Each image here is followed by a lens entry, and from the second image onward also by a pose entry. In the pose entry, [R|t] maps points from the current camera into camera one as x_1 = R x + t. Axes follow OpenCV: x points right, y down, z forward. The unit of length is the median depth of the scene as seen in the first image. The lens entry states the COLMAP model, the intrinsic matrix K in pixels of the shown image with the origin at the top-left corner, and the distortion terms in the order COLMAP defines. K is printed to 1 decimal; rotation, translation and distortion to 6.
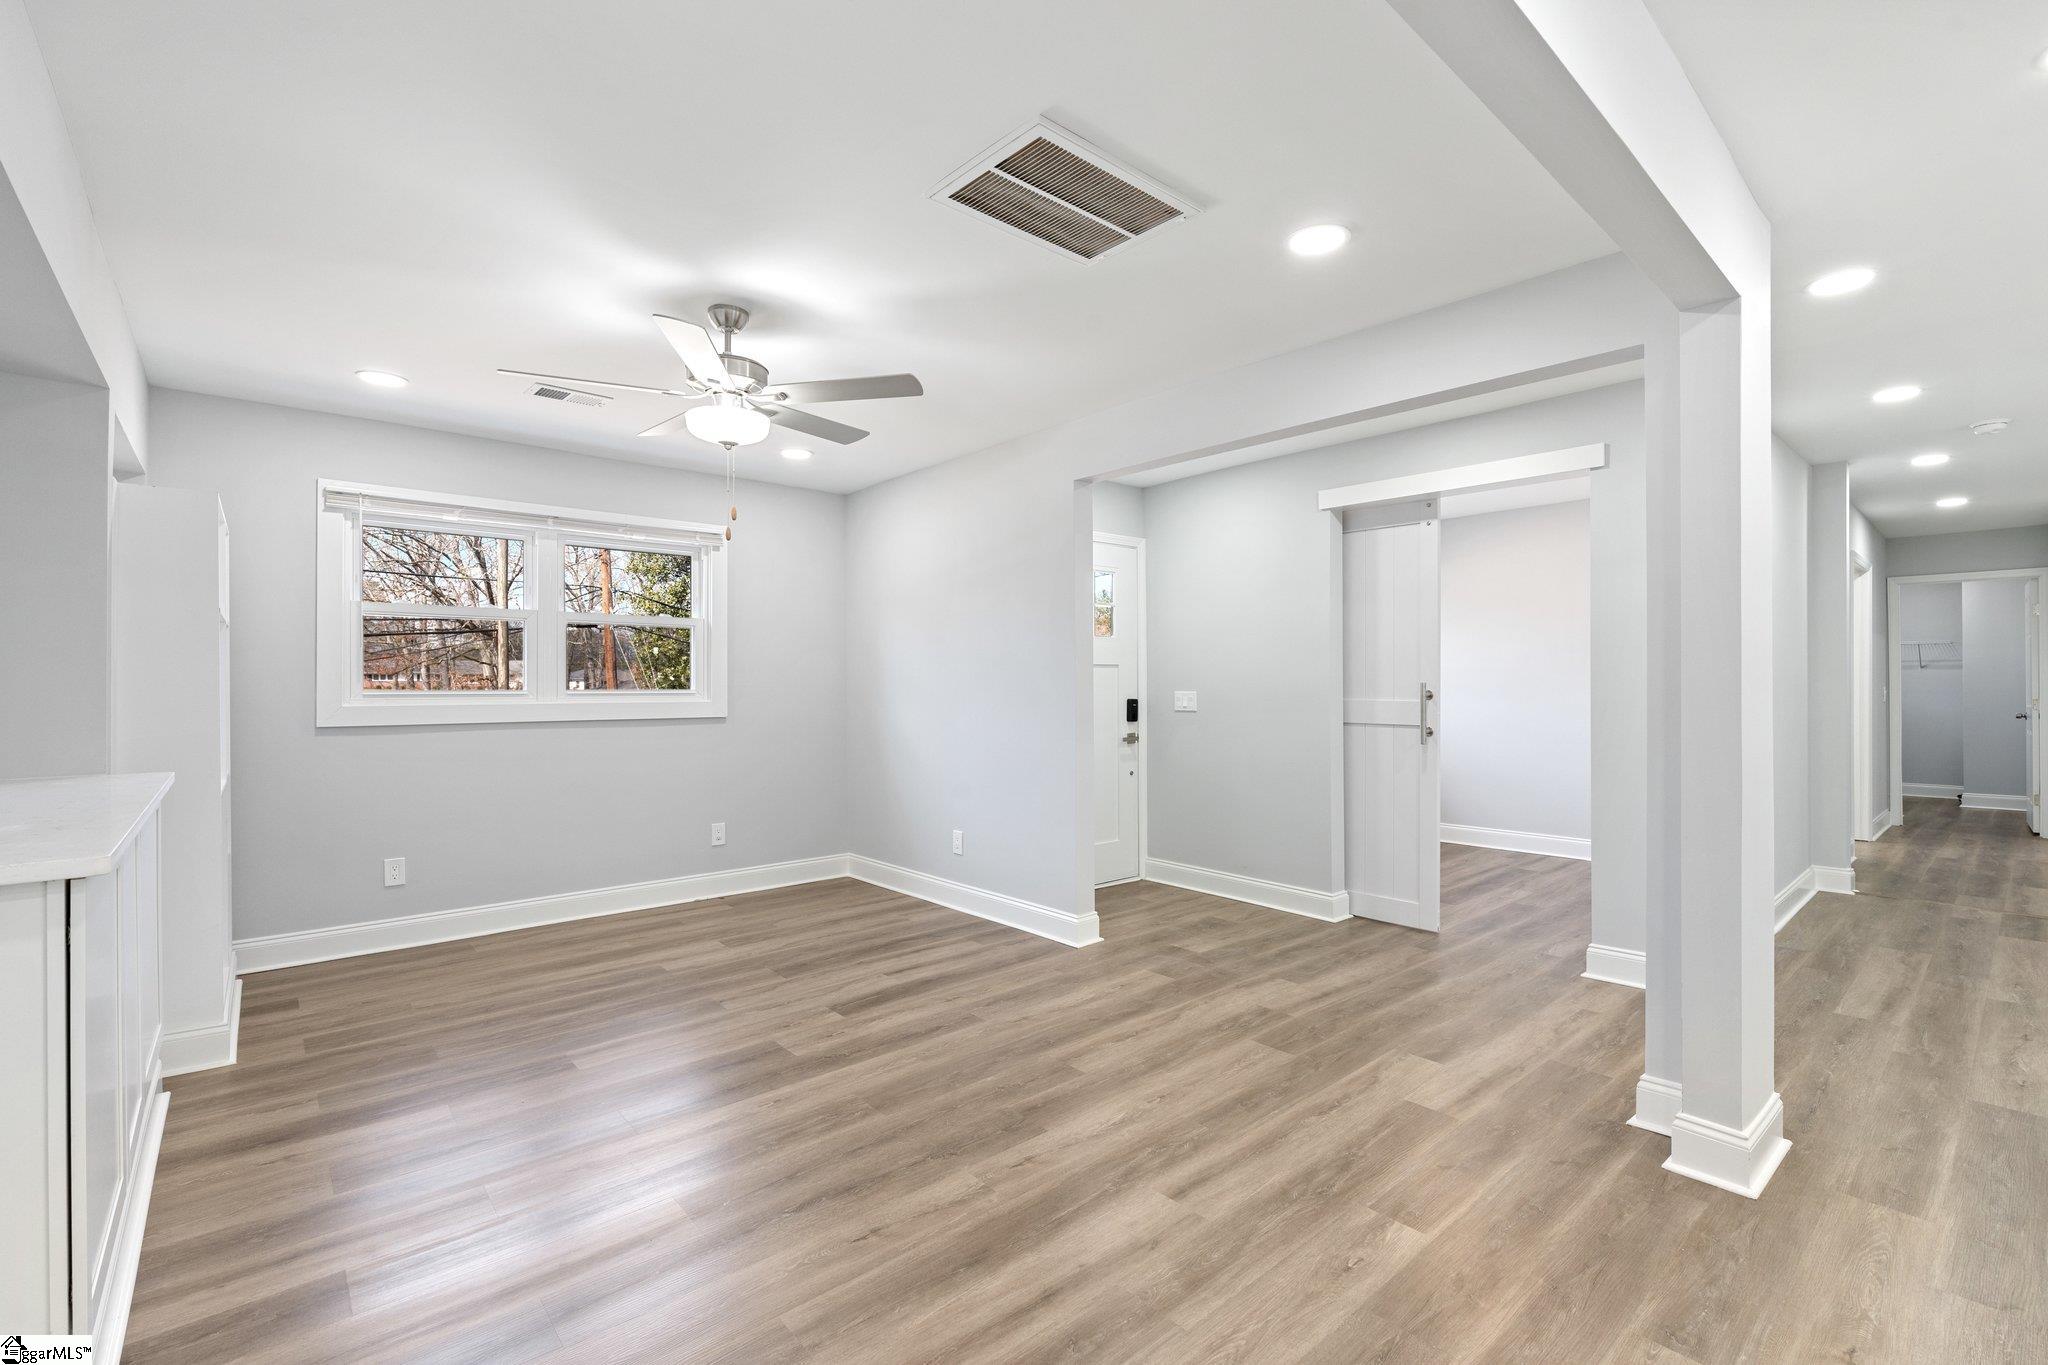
lens RADIAL K [[891.6, 0, 1016.3], [0, 891.6, 685.4], [0, 0, 1]] dist [-0.003082, 0.000574]
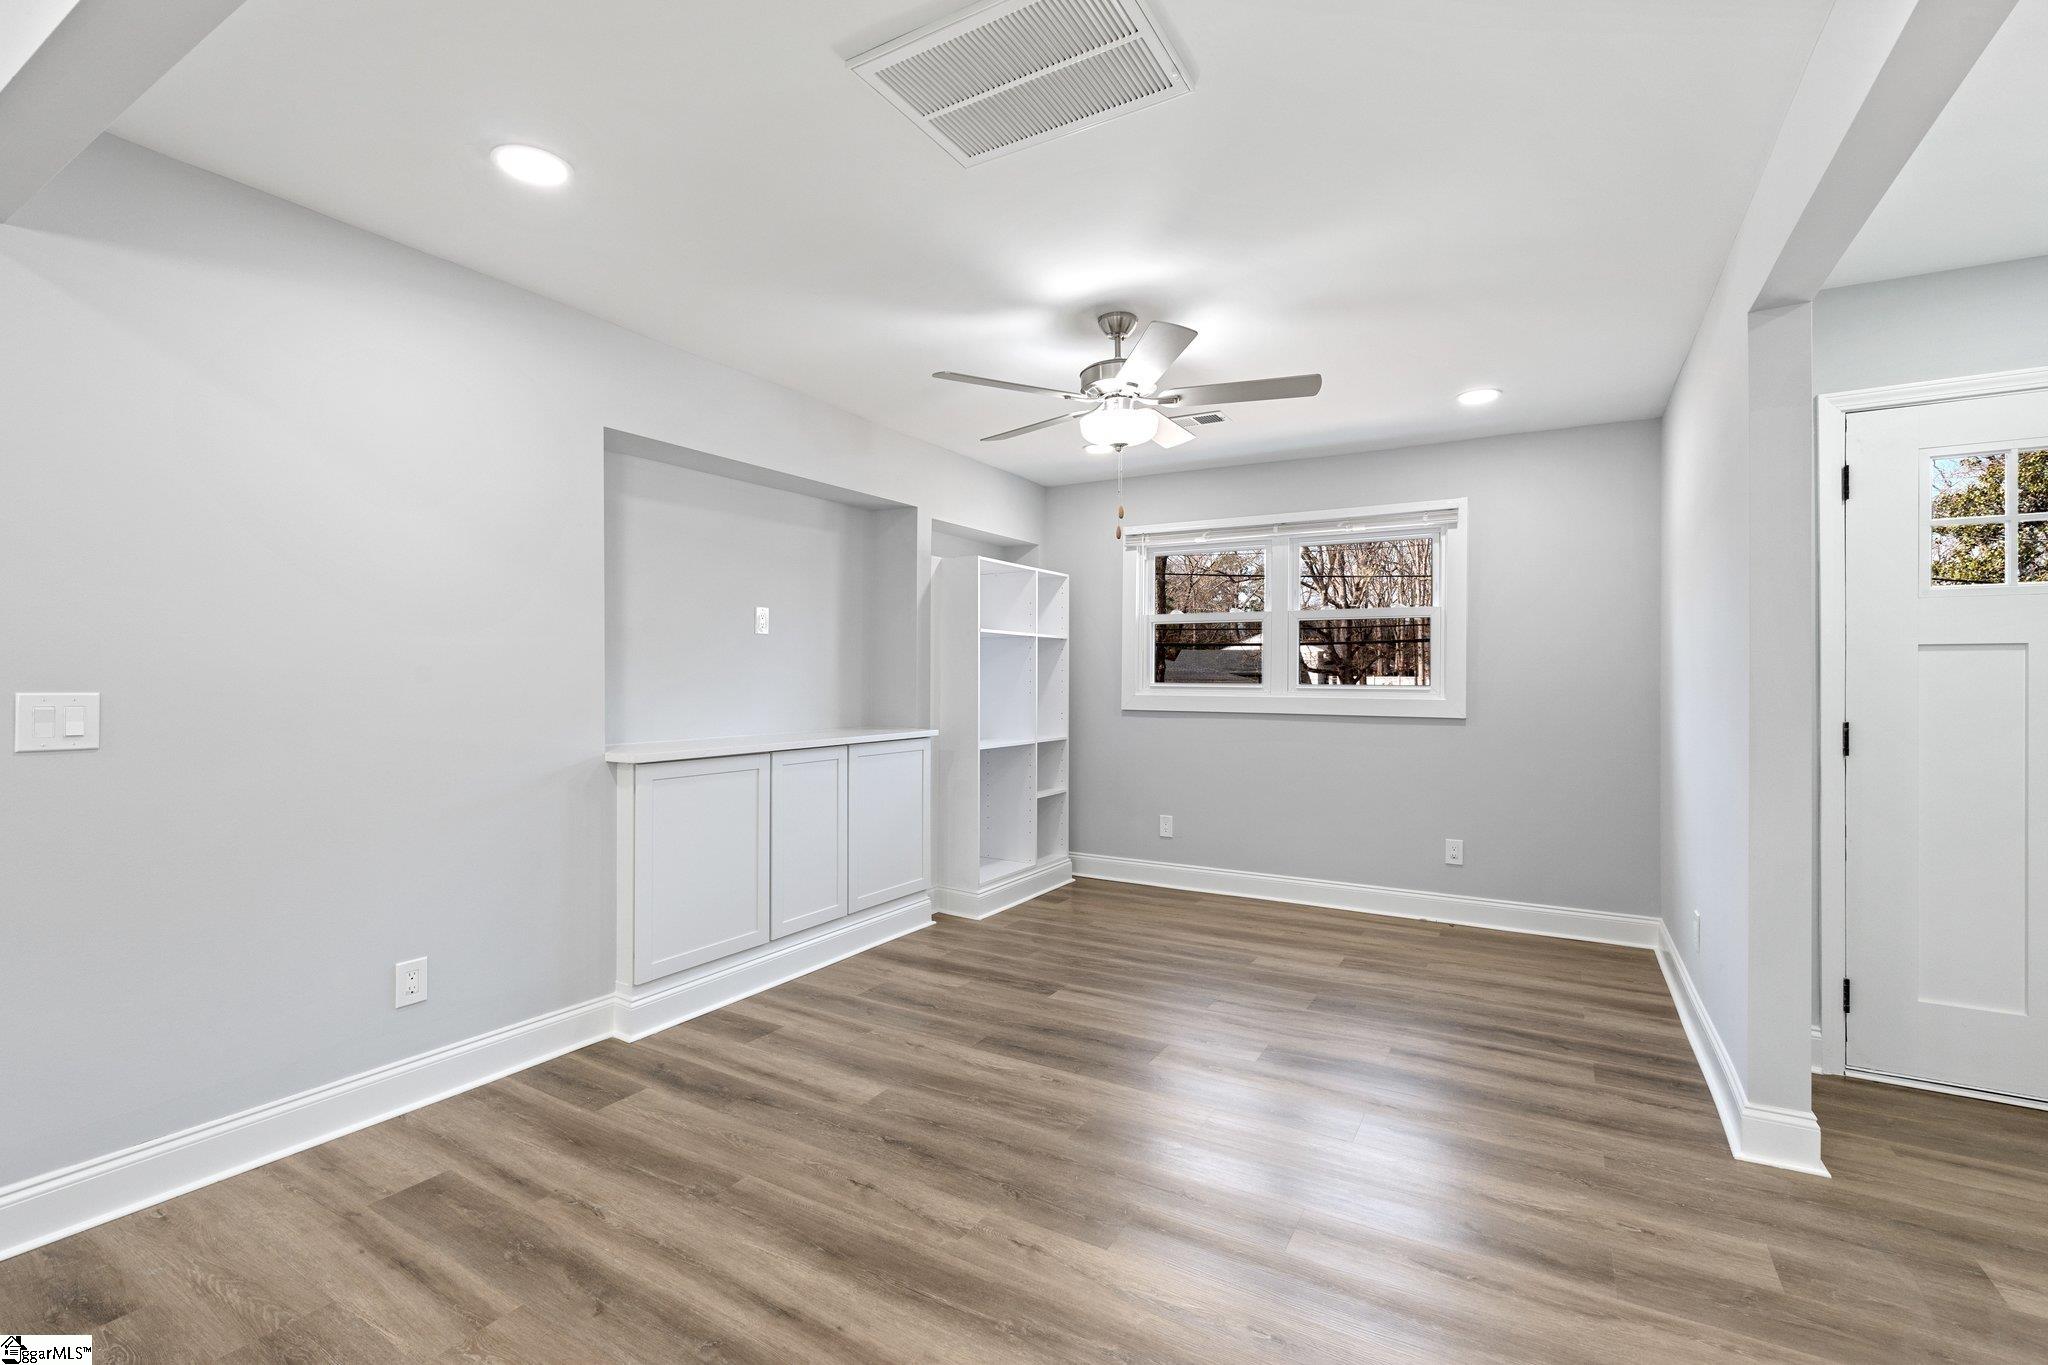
lens RADIAL K [[891.6, 0, 1032.1], [0, 891.6, 681.1], [0, 0, 1]] dist [-0.003082, 0.000574]
pose [[0.327859, 0.005580, -0.944710, 0.447689], [-0.007149, 0.999969, 0.003425, -0.000547], [0.944700, 0.005631, 0.327888, 0.406392]]
